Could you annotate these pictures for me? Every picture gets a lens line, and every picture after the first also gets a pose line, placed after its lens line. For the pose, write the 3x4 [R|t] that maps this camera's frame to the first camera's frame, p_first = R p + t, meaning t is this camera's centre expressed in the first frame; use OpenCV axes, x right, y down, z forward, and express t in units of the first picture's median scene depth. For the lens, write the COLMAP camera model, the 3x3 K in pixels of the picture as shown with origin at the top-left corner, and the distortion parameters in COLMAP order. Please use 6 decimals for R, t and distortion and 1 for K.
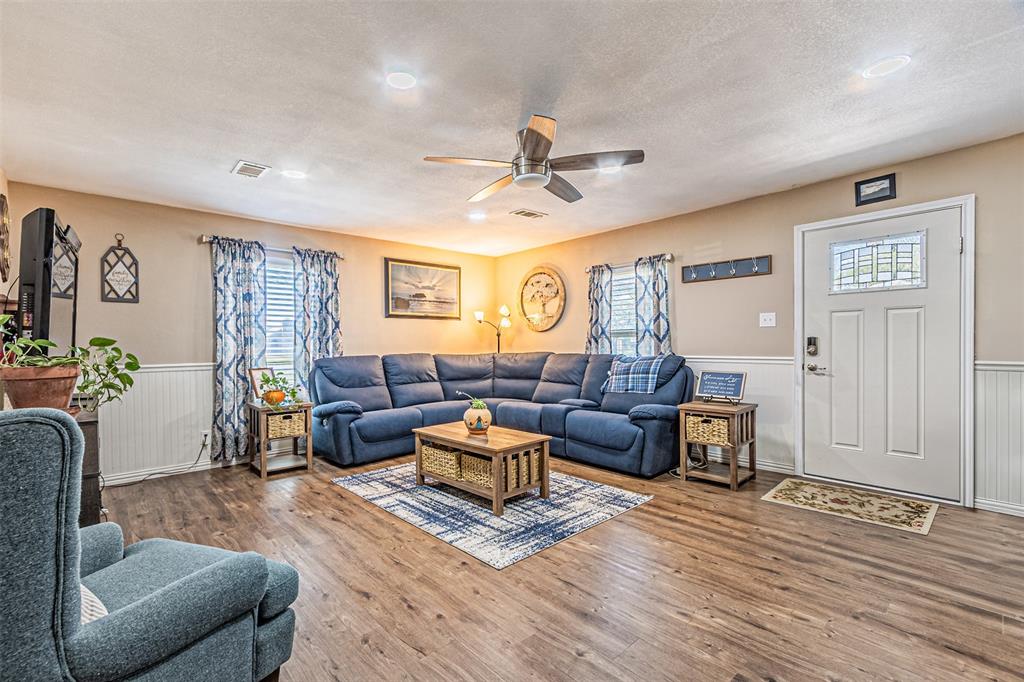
lens RADIAL K [[451.0, 0, 498.2], [0, 451.0, 346.5], [0, 0, 1]] dist [0.015784, -0.011150]
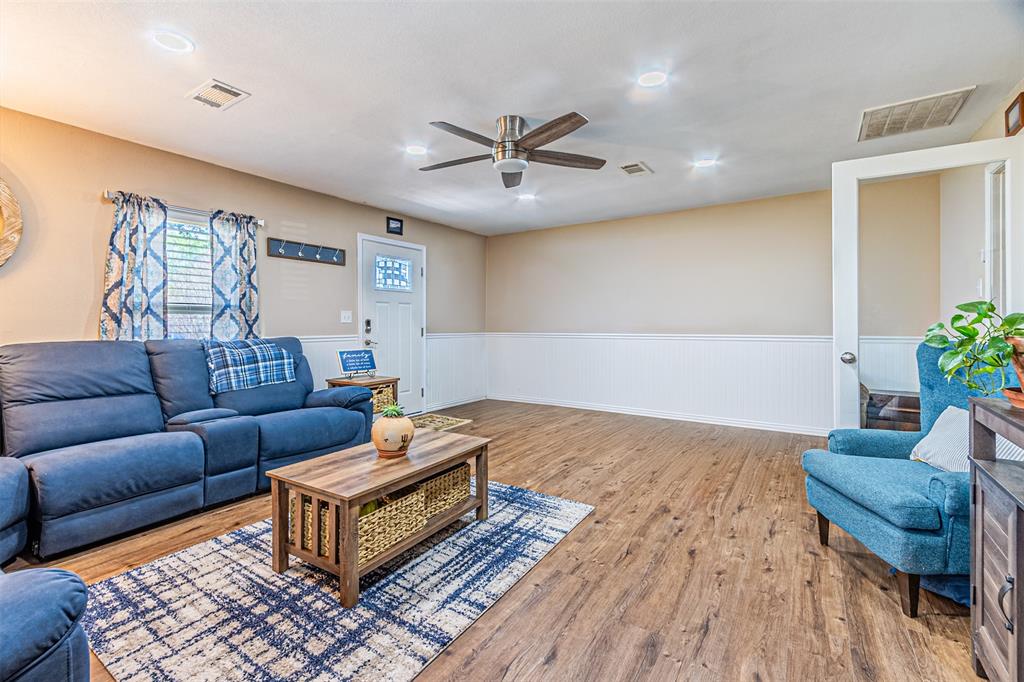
lens RADIAL K [[448.9, 0, 489.0], [0, 448.9, 331.1], [0, 0, 1]] dist [0.006034, -0.000977]
pose [[-0.233746, -0.009192, 0.972254, -0.765187], [0.003790, 0.999939, 0.010365, 0.000811], [-0.972290, 0.006108, -0.233697, 1.075467]]
